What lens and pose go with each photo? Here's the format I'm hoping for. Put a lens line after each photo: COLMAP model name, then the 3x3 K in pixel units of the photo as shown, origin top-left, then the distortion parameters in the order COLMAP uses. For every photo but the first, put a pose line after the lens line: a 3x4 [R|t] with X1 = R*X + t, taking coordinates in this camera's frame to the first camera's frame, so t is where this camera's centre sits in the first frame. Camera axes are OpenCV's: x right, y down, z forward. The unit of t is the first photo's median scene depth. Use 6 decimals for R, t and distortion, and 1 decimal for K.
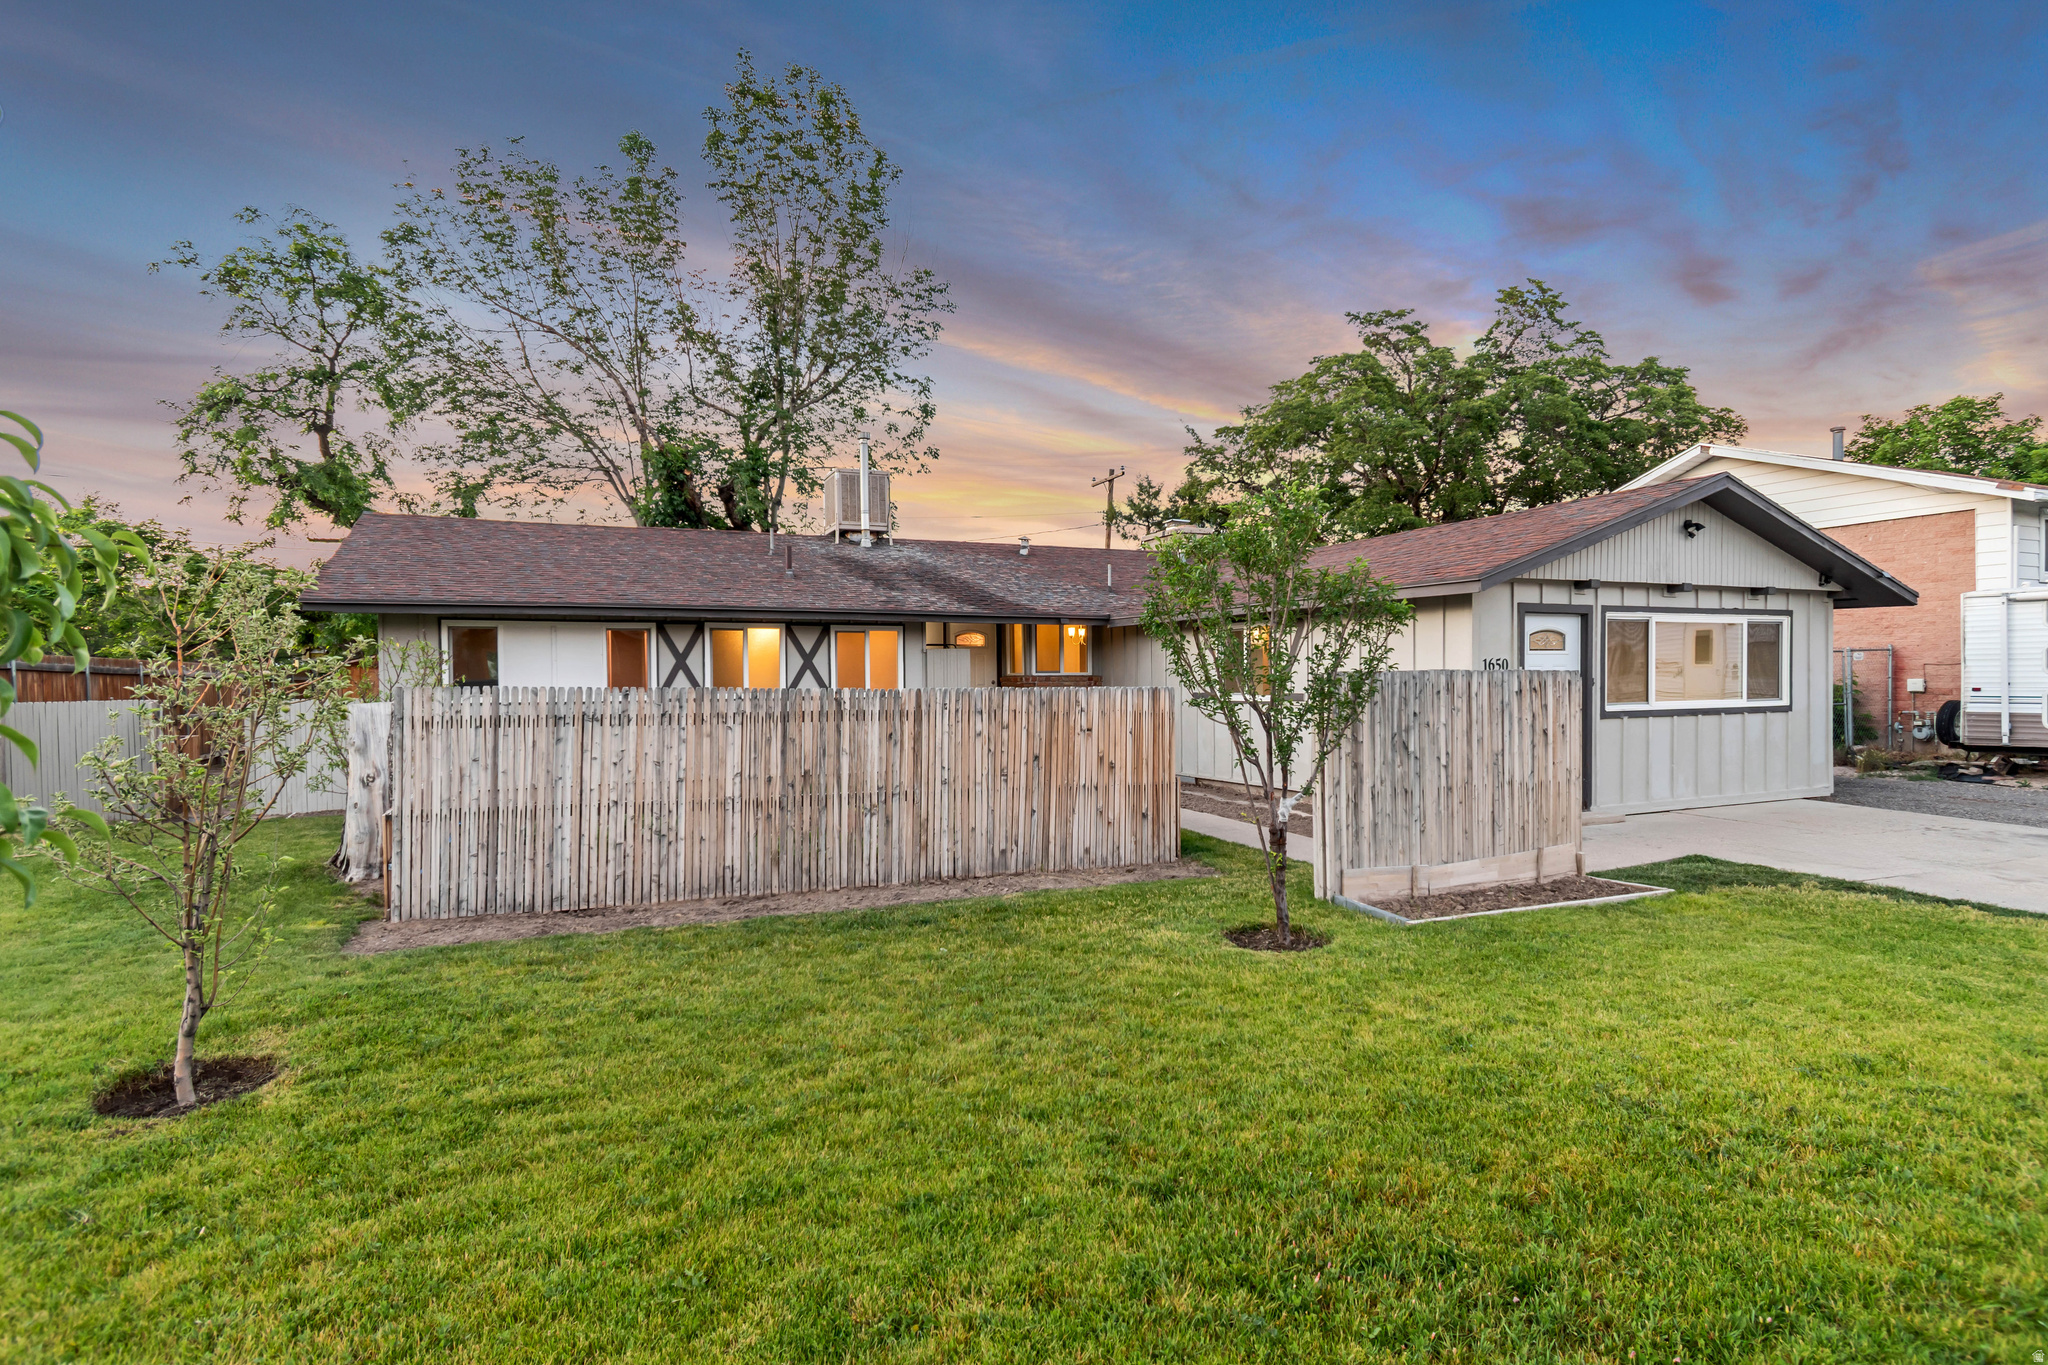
lens RADIAL K [[1076.5, 0, 1021.8], [0, 1076.5, 696.0], [0, 0, 1]] dist [0.000745, -0.001294]
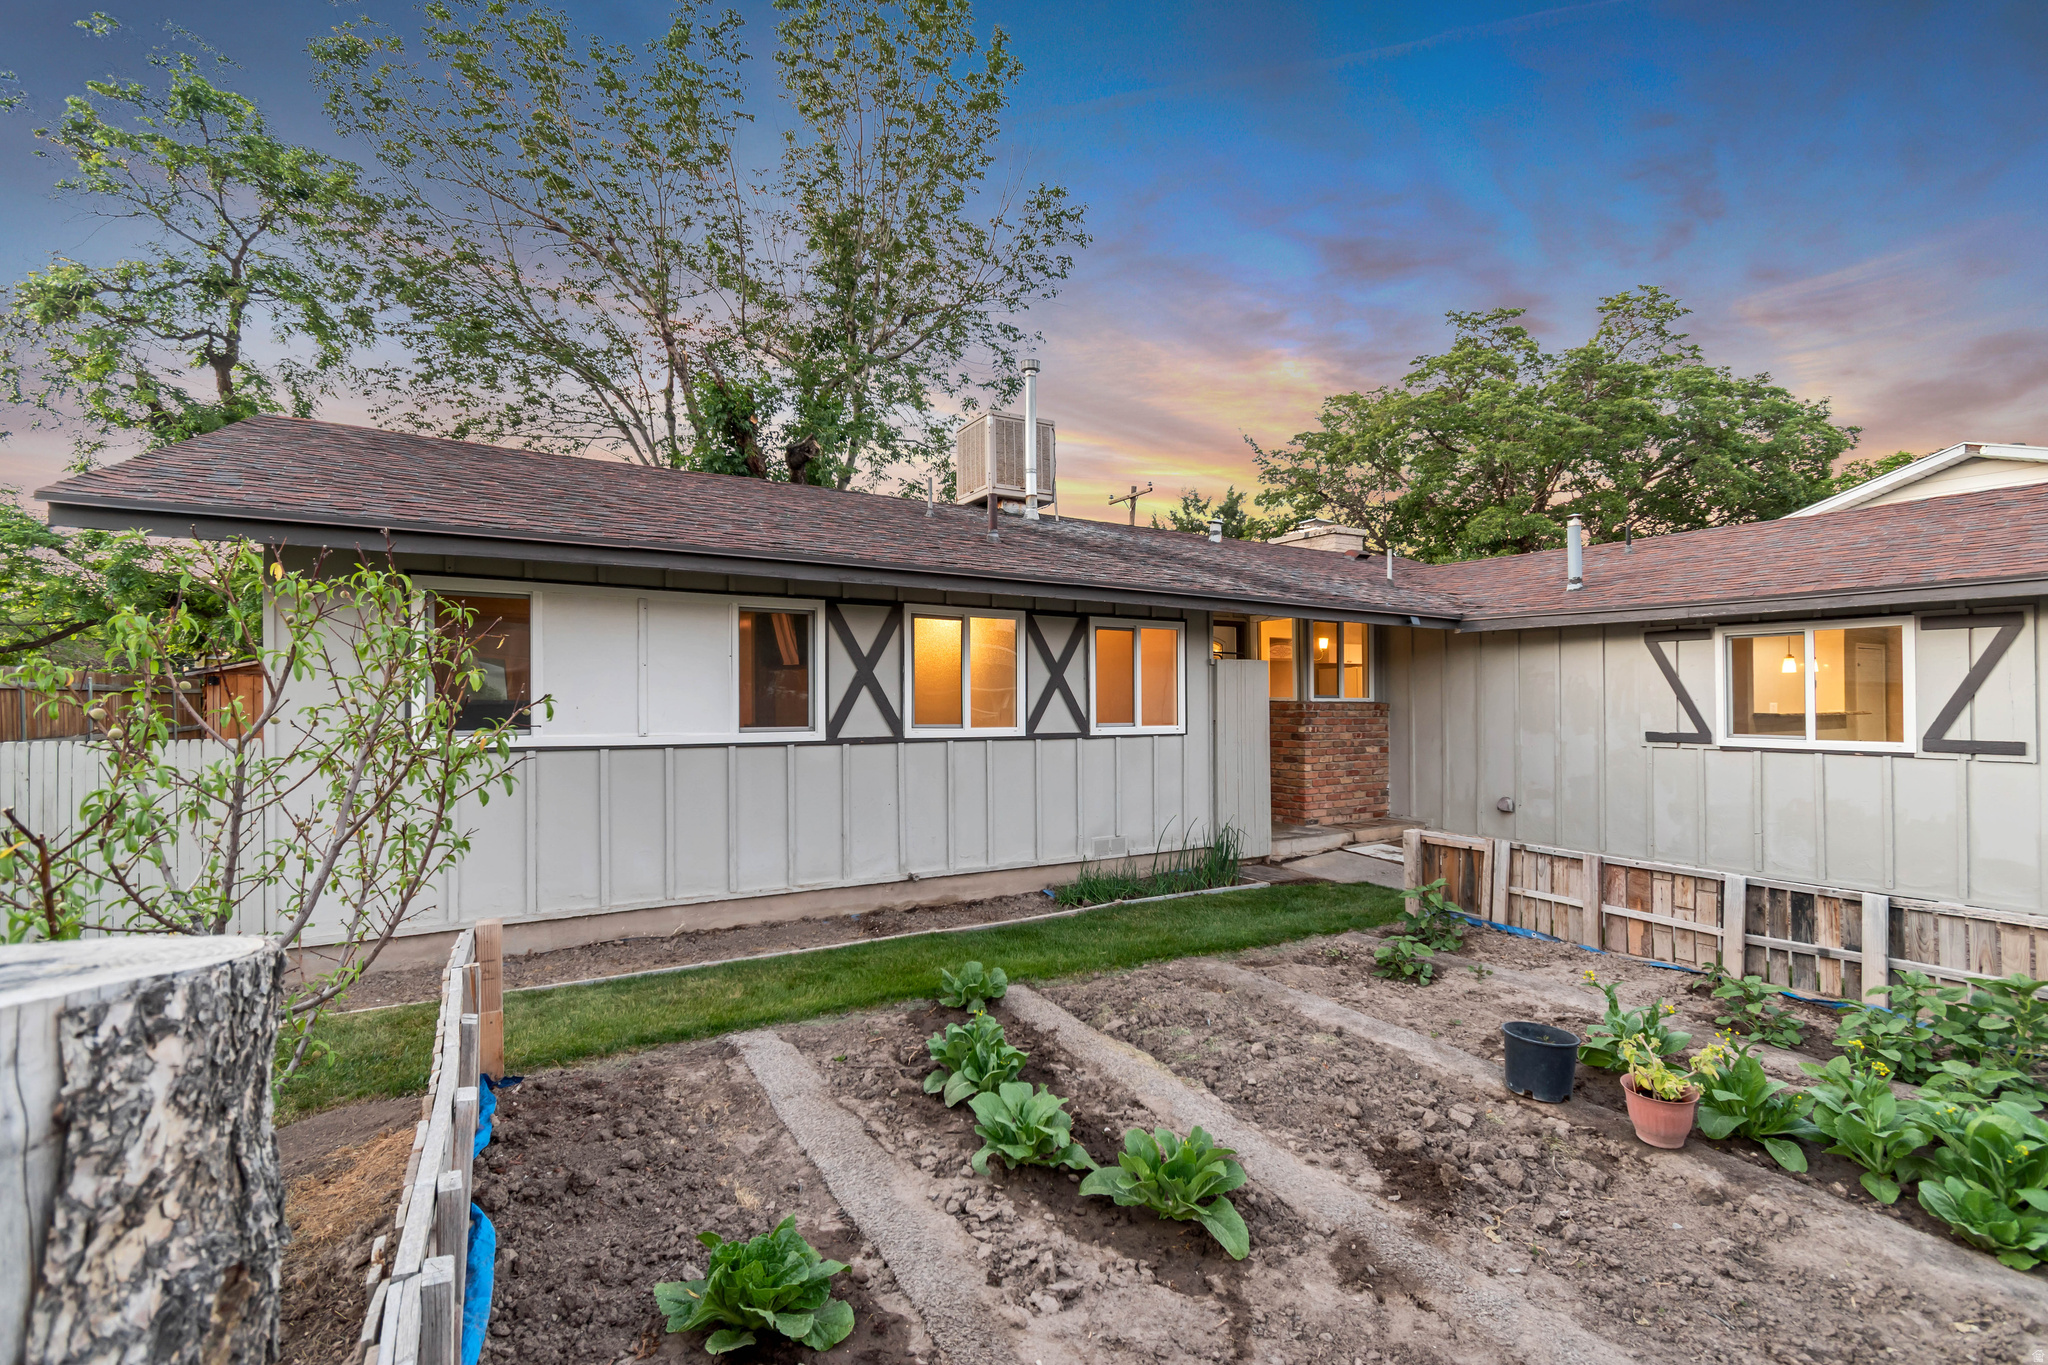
lens RADIAL K [[911.4, 0, 1021.6], [0, 911.4, 705.5], [0, 0, 1]] dist [0.001517, -0.001142]
pose [[0.992657, 0.010459, 0.120513, -0.298503], [-0.009084, 0.999887, -0.011954, -0.009717], [-0.120624, 0.010771, 0.992640, 0.532754]]
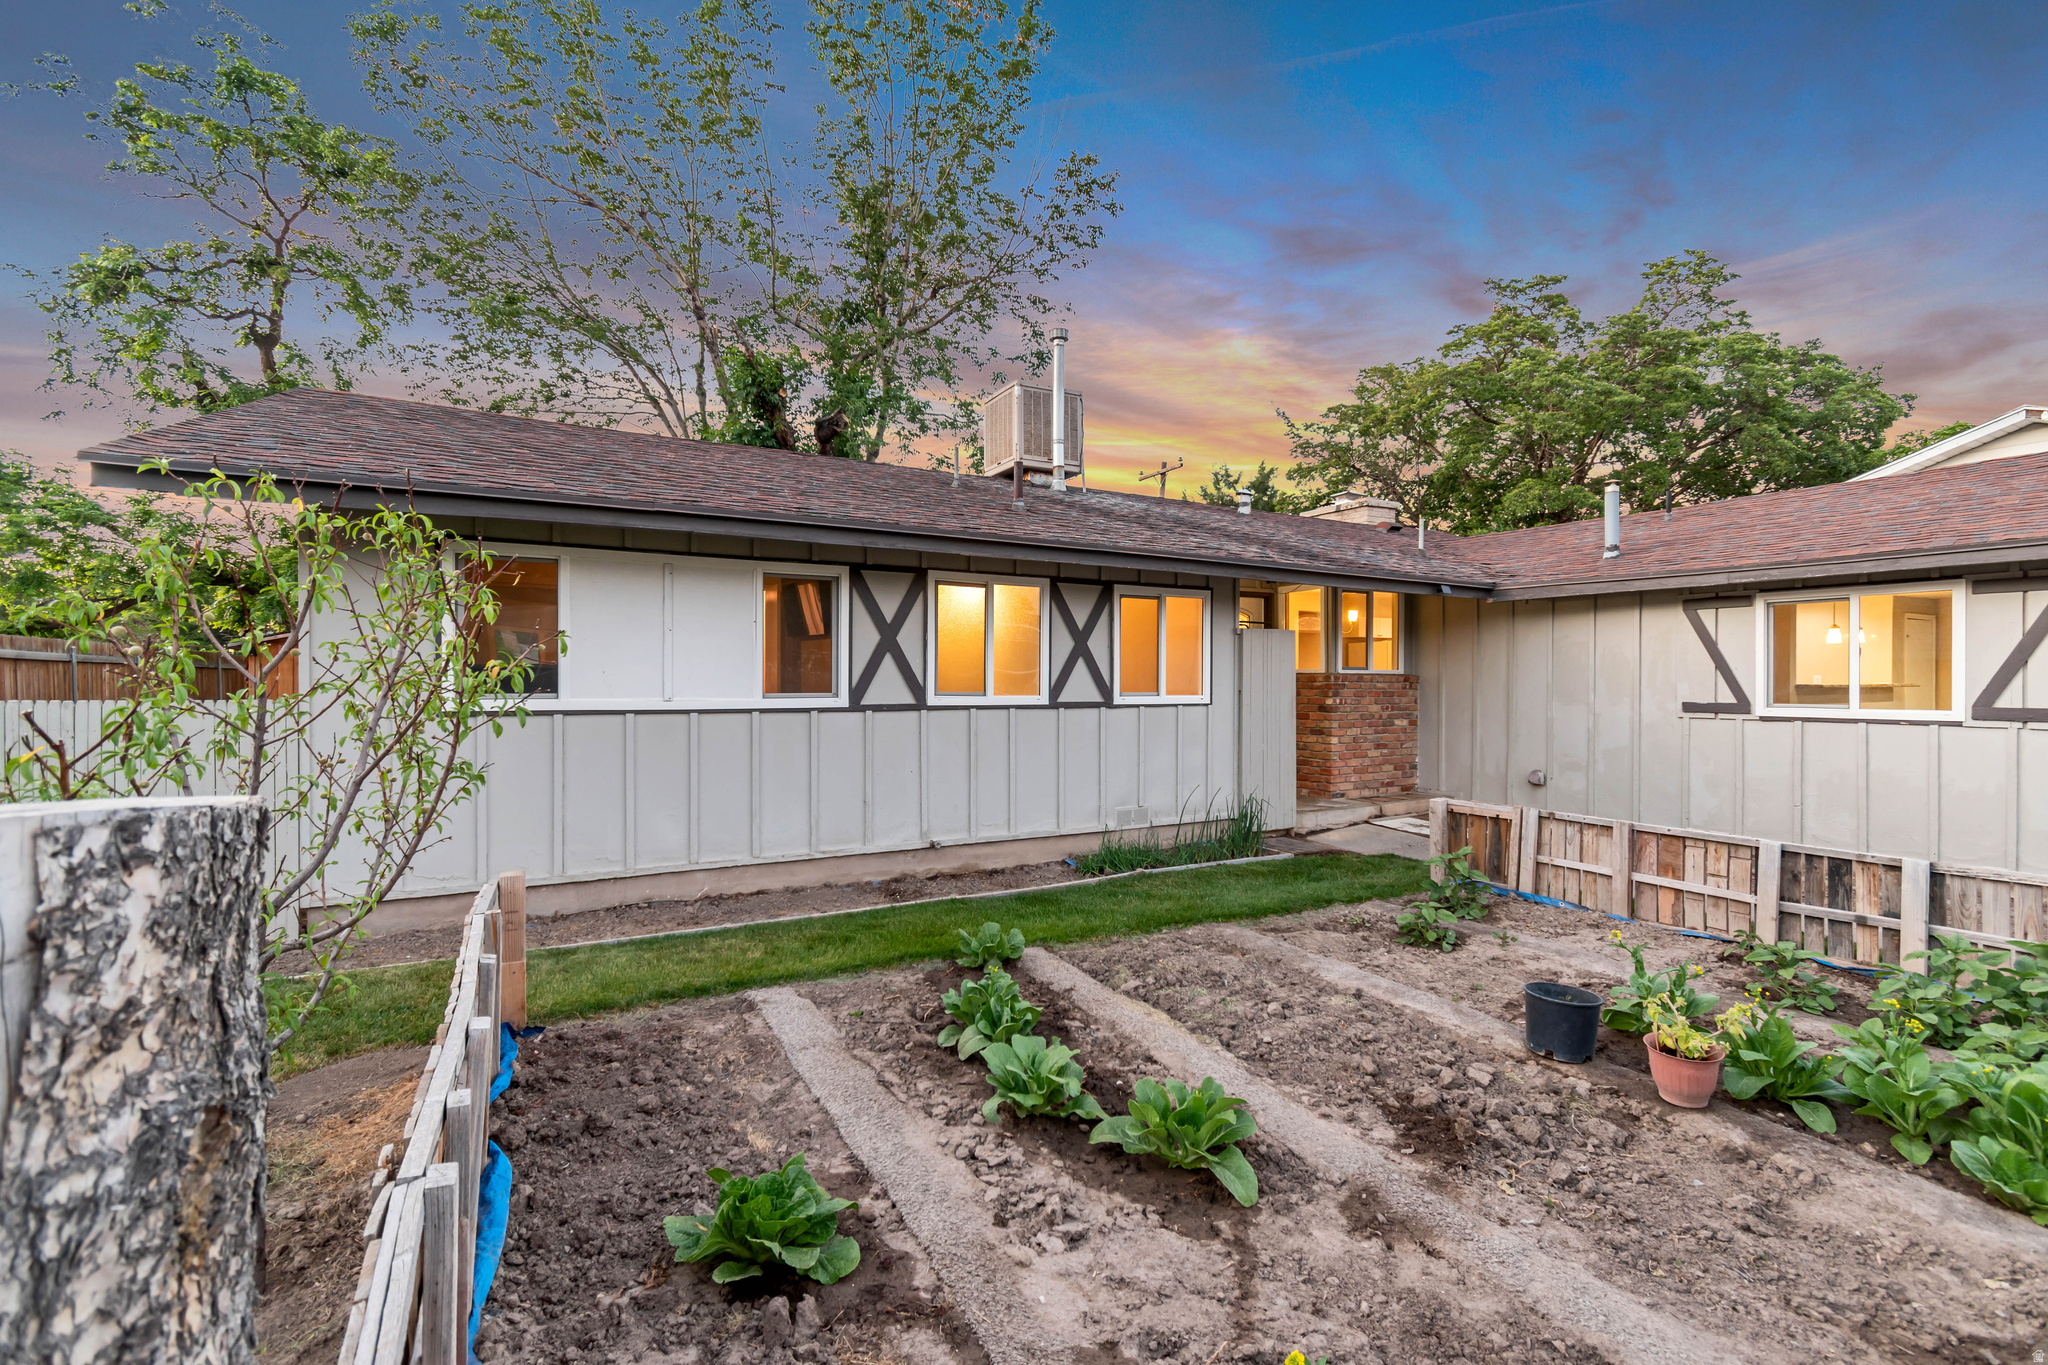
lens RADIAL K [[914.9, 0, 1027.3], [0, 914.9, 686.9], [0, 0, 1]] dist [0.000698, 0.000167]
pose [[0.995522, 0.013667, 0.093539, -0.294558], [-0.012804, 0.999870, -0.009826, -0.003101], [-0.093661, 0.008584, 0.995567, 0.531836]]
